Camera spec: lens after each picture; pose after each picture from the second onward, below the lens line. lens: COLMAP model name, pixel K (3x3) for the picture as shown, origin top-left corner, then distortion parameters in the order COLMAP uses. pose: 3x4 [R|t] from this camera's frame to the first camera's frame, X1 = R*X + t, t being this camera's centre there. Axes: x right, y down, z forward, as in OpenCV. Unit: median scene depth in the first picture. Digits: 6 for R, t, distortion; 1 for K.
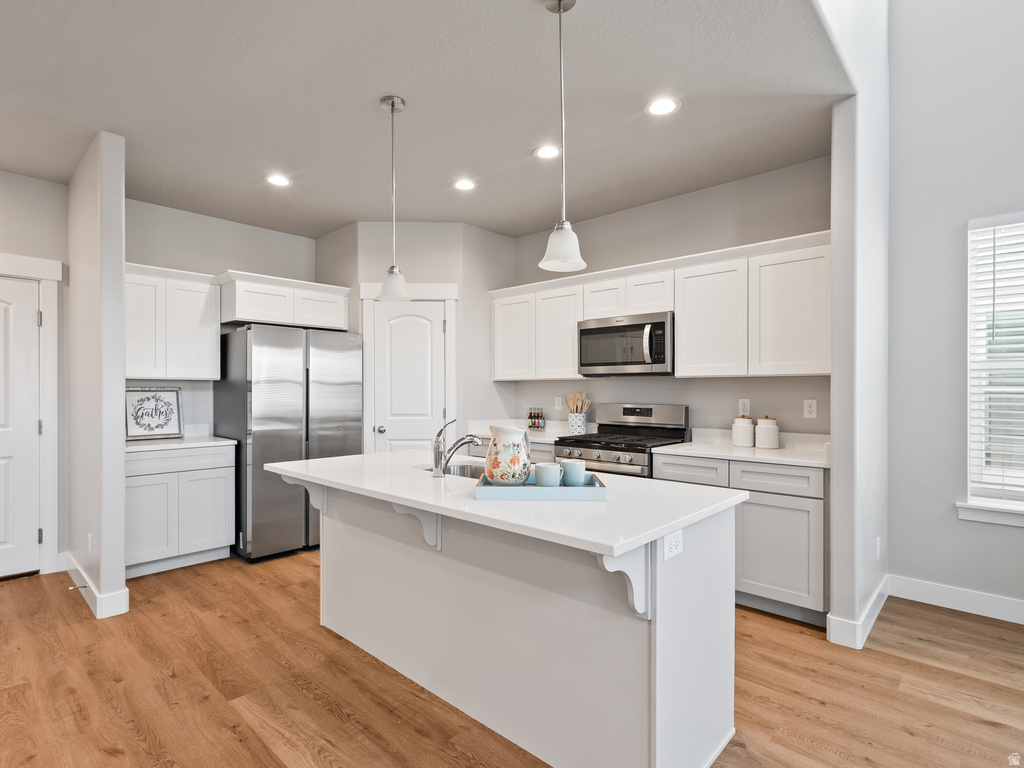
lens RADIAL K [[525.2, 0, 503.5], [0, 525.2, 404.6], [0, 0, 1]] dist [-0.001476, 0.002433]
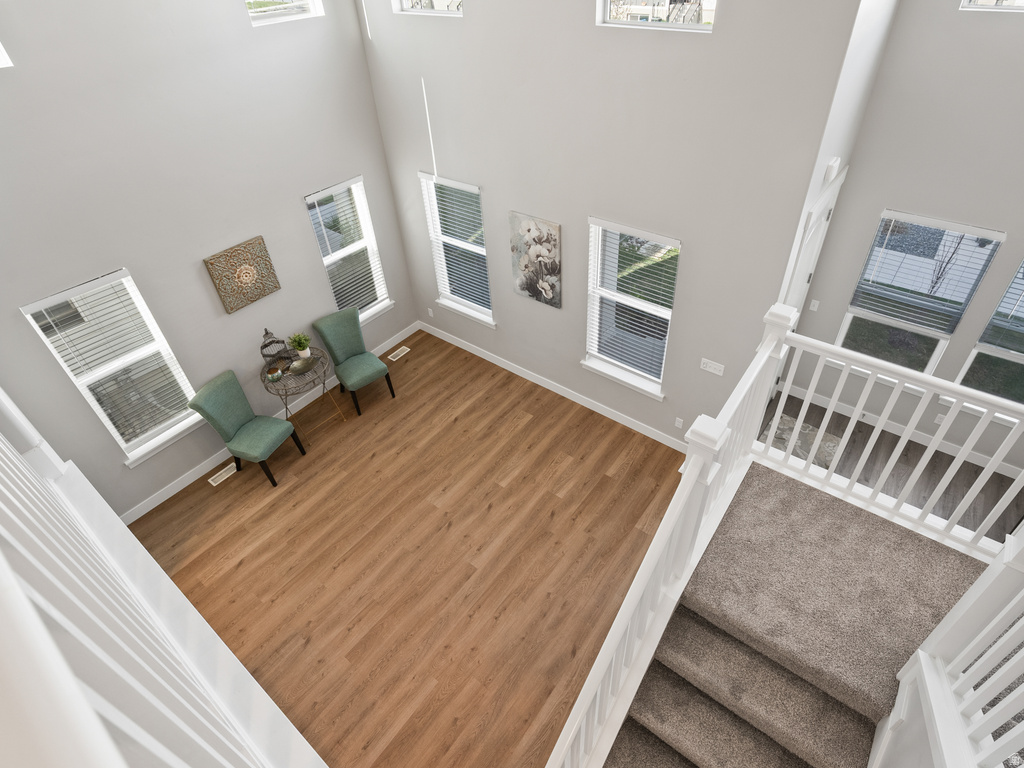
lens RADIAL K [[551.9, 0, 532.2], [0, 551.9, 352.2], [0, 0, 1]] dist [0.000600, 0.002747]
pose [[-0.101969, -0.618211, 0.779370, -0.341745], [0.071040, 0.776928, 0.625569, -1.008630], [-0.992248, 0.119155, -0.035305, -0.198887]]
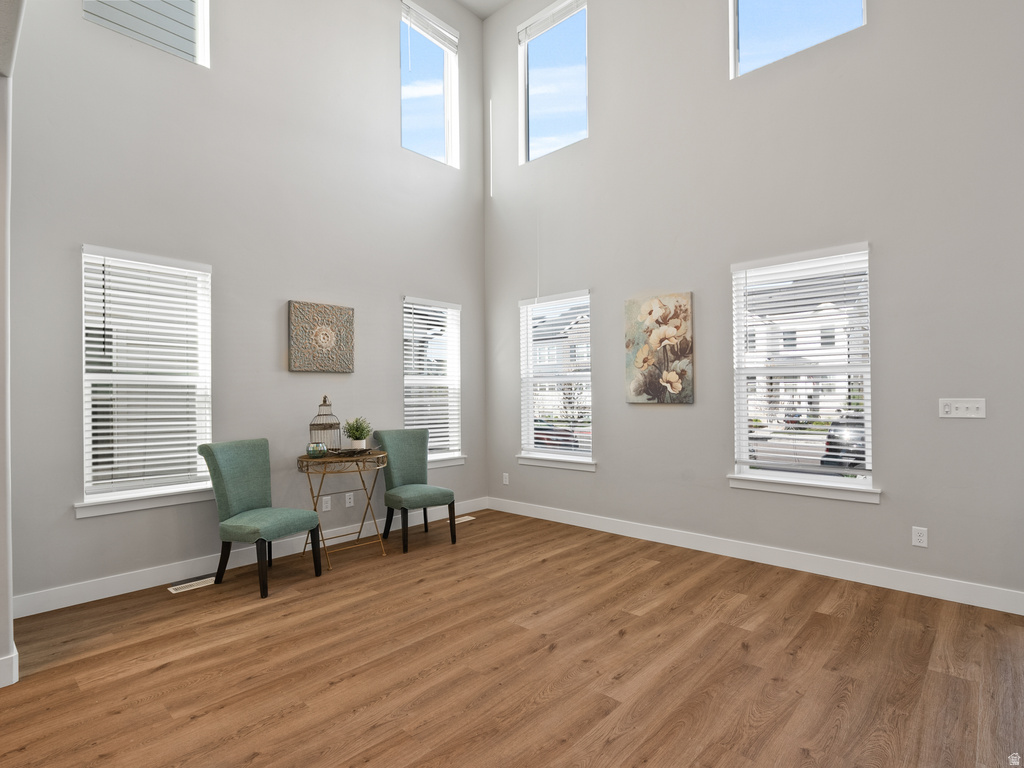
lens RADIAL K [[525.2, 0, 507.8], [0, 525.2, 404.6], [0, 0, 1]] dist [-0.001476, 0.002433]
pose [[0.001370, -0.017808, 0.999840, -0.188809], [0.040039, 0.999041, 0.017739, 0.001361], [-0.999197, 0.040009, 0.002081, 0.104565]]
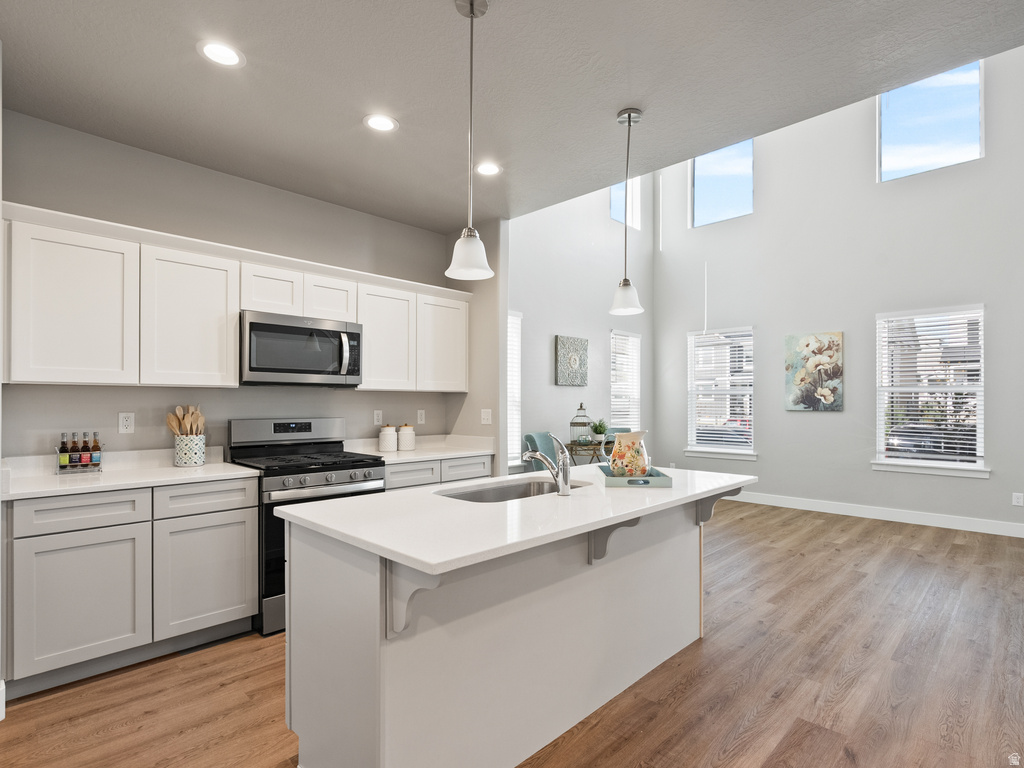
lens RADIAL K [[525.2, 0, 511.5], [0, 525.2, 419.5], [0, 0, 1]] dist [-0.001476, 0.002433]
pose [[0.026471, -0.029881, 0.999203, -0.778967], [0.028741, 0.999163, 0.029119, -0.018450], [-0.999236, 0.027948, 0.027308, 0.788255]]
